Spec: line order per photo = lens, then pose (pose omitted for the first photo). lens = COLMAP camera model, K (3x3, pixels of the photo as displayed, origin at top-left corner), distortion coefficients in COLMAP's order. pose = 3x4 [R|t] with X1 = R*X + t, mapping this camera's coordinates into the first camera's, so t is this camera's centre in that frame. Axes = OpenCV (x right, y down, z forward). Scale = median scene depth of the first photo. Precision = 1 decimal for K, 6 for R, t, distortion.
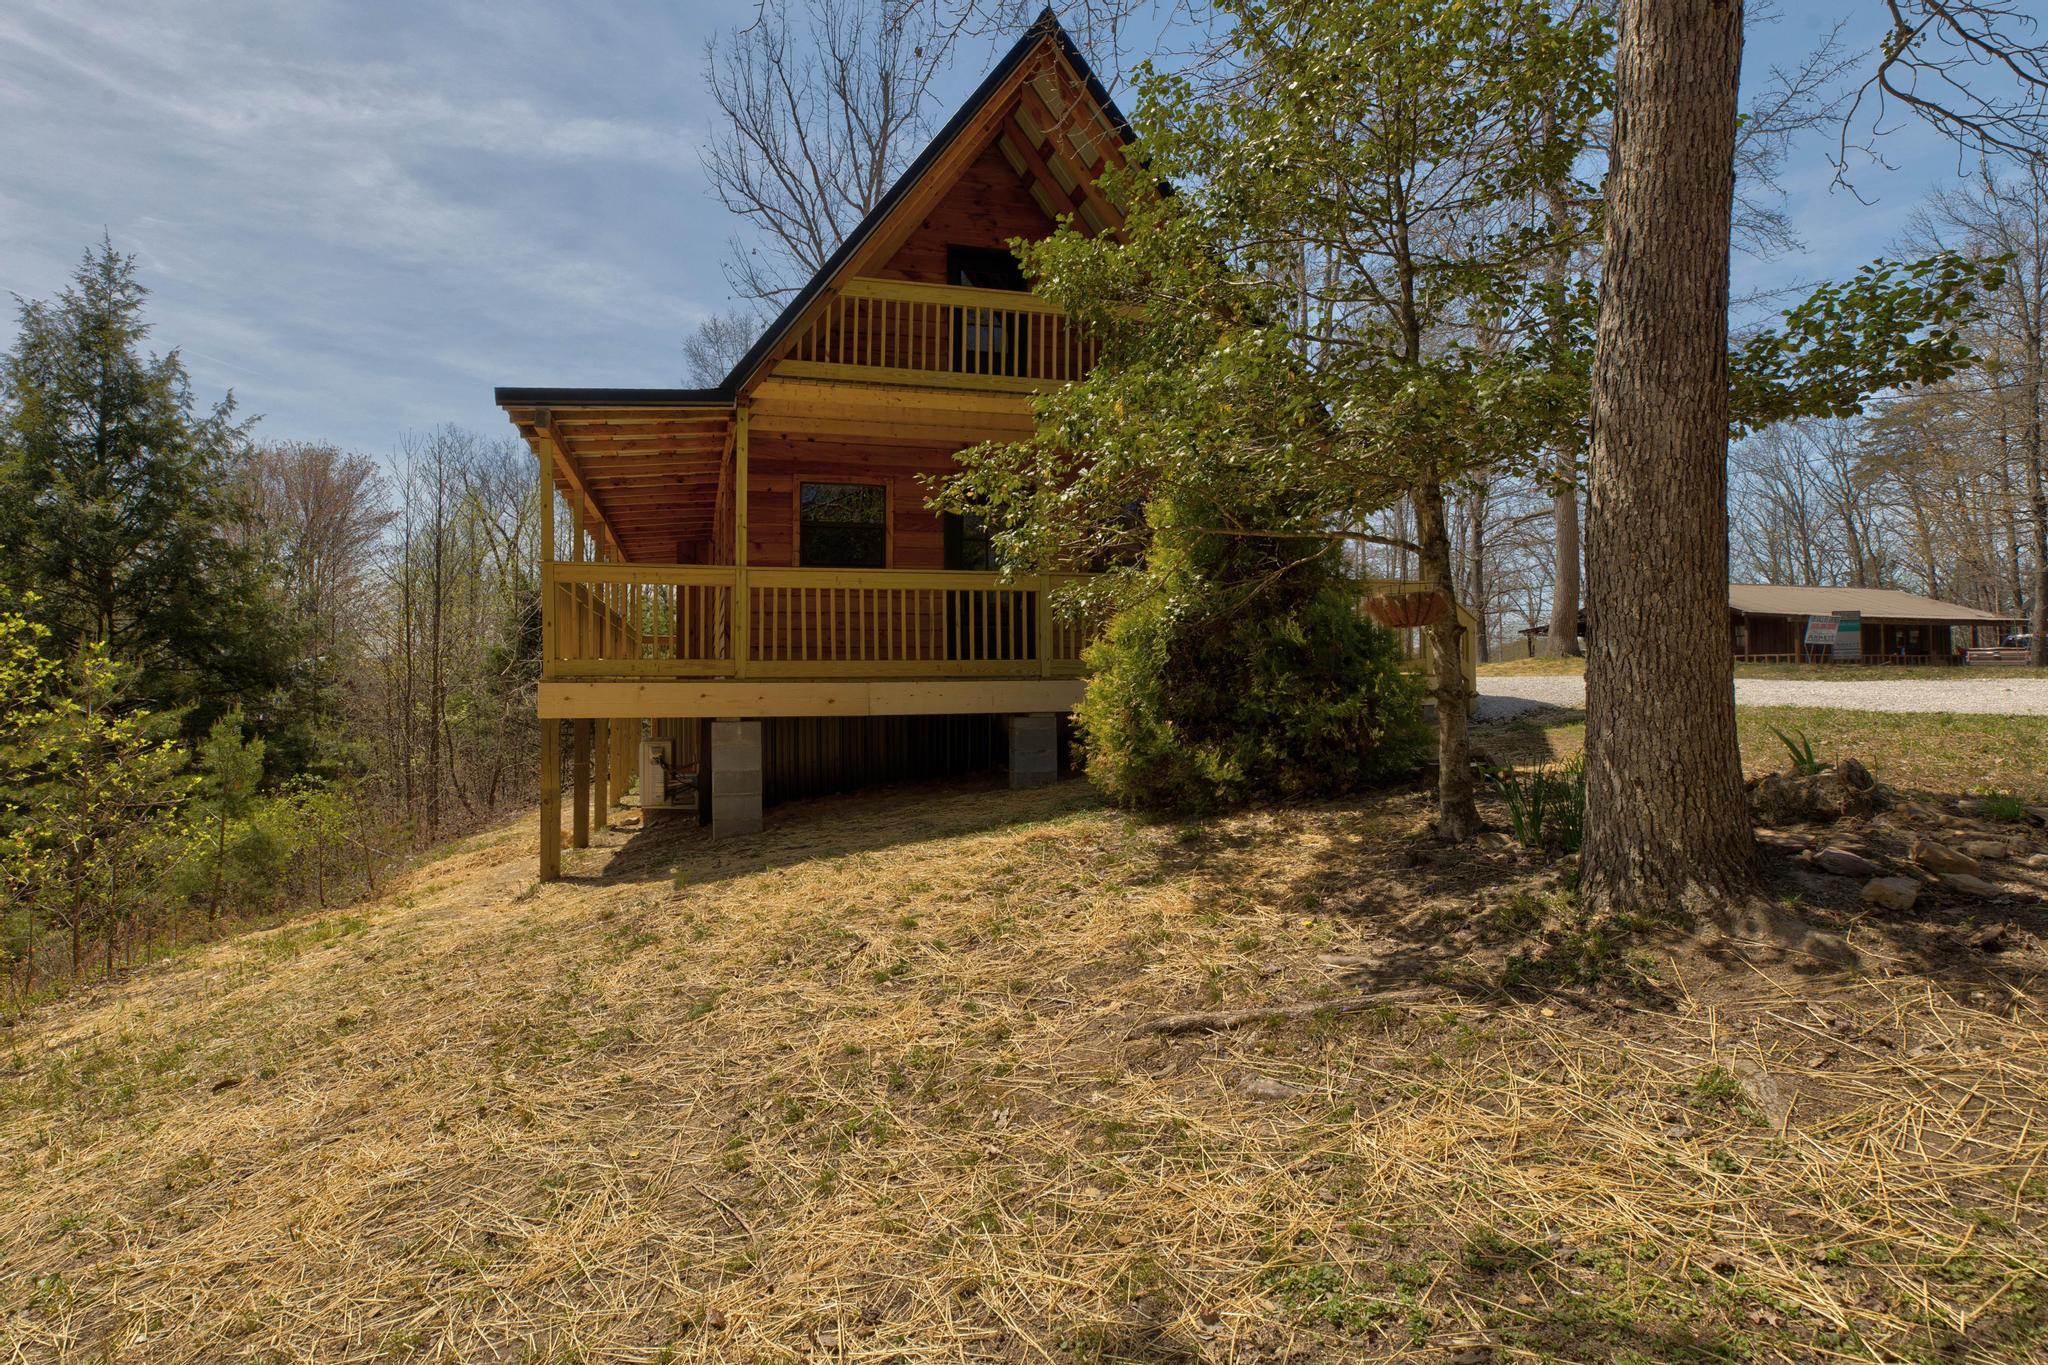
lens RADIAL K [[1038.3, 0, 1024.2], [0, 1038.3, 674.6], [0, 0, 1]] dist [-0.000379, -0.000335]
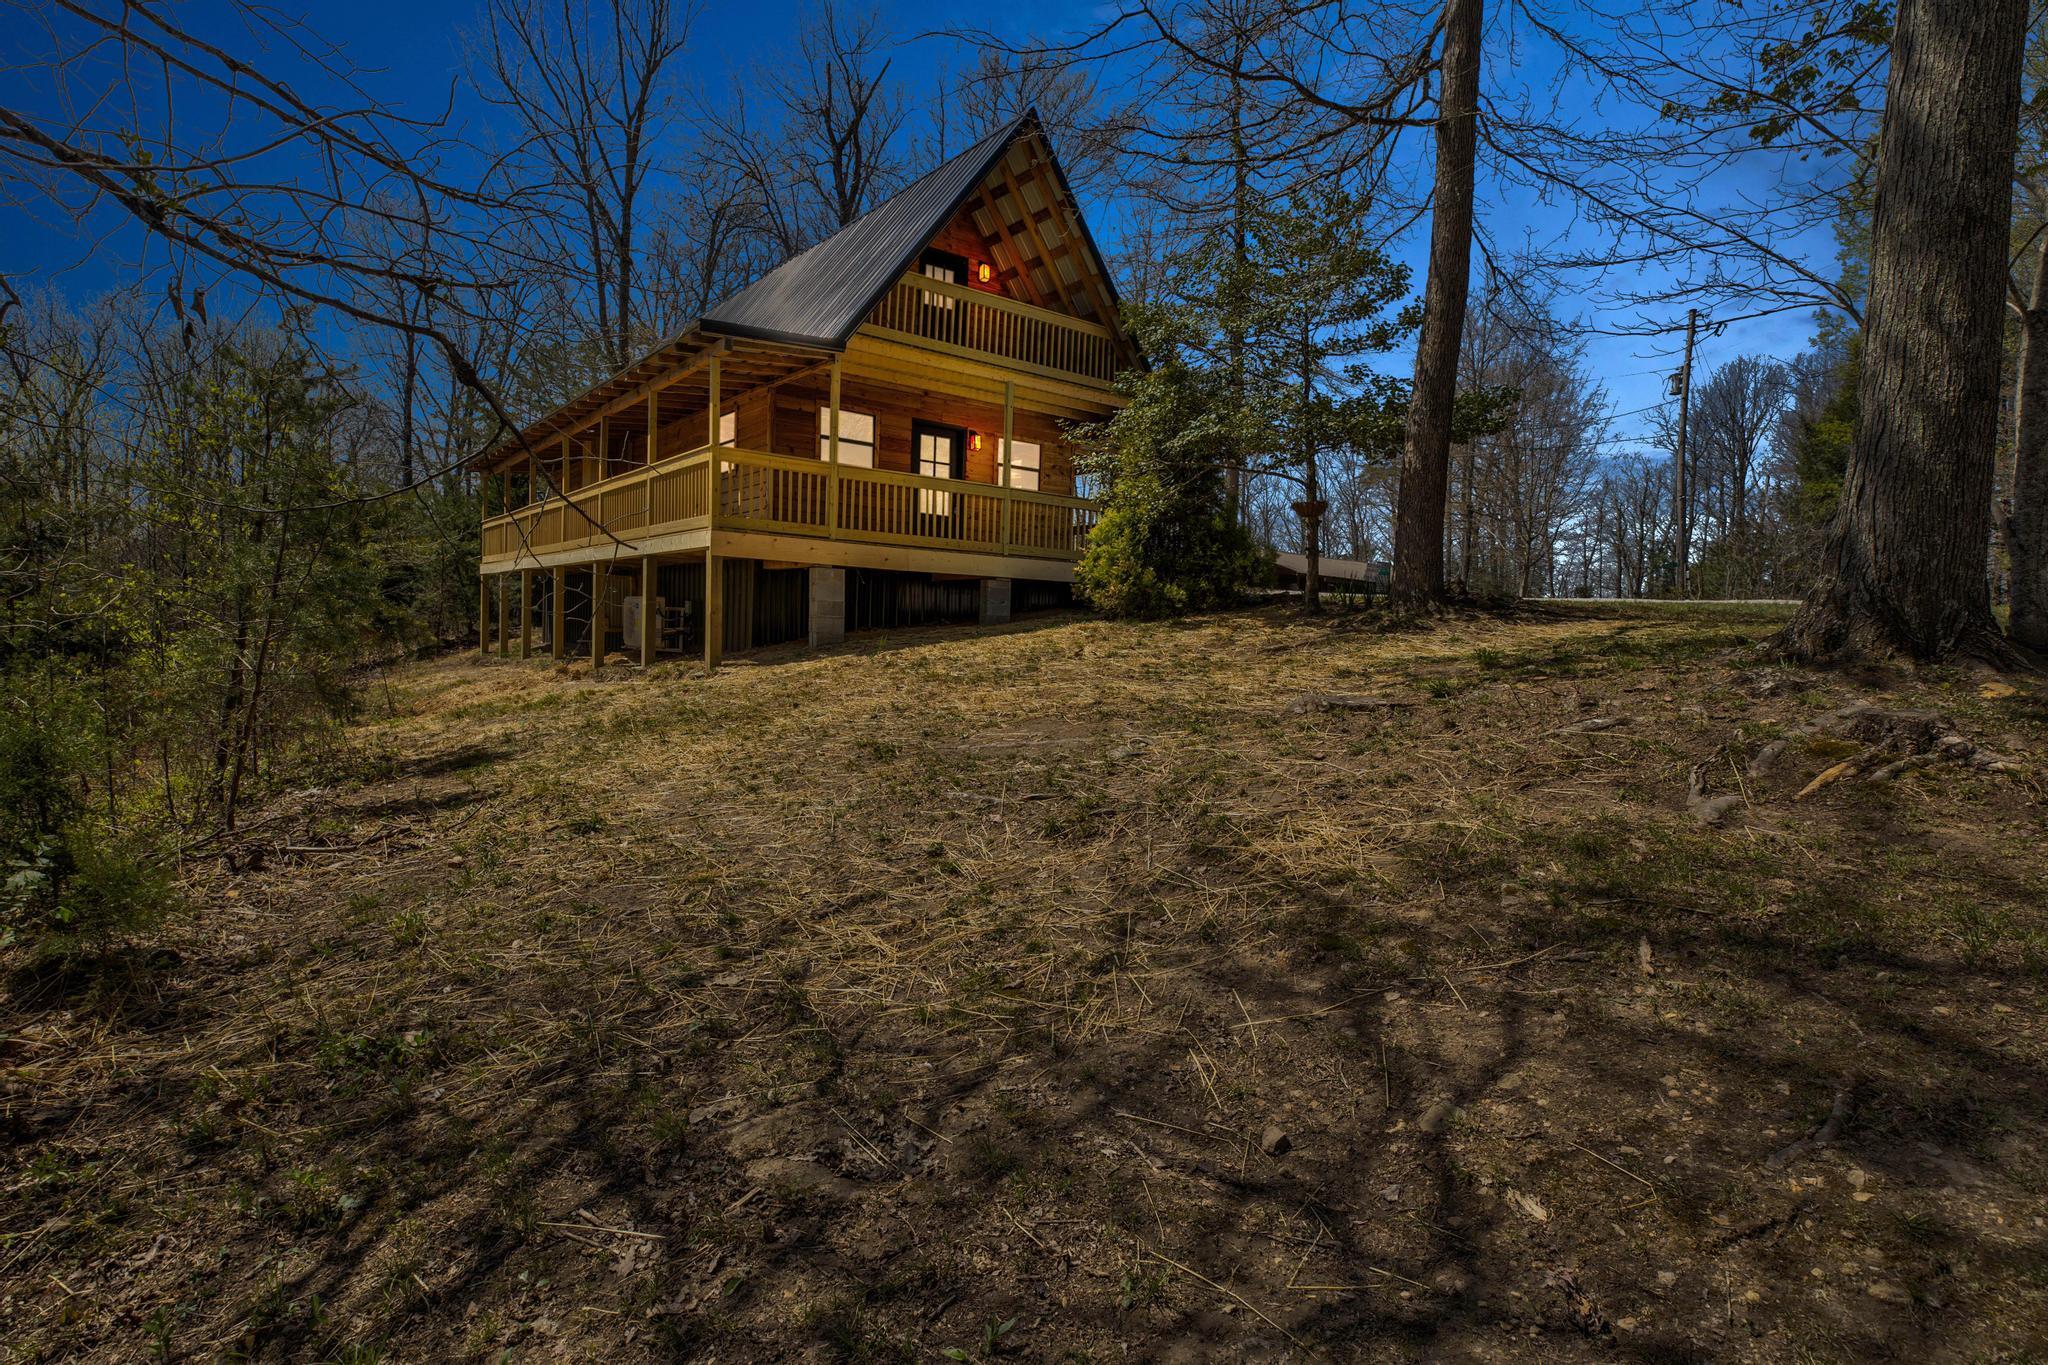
lens RADIAL K [[1106.1, 0, 1021.9], [0, 1106.1, 705.8], [0, 0, 1]] dist [-0.001425, -0.000861]
pose [[0.913251, 0.011119, 0.407246, -0.640797], [-0.035065, 0.998063, 0.051384, 0.144194], [-0.405886, -0.061206, 0.911872, -0.532229]]
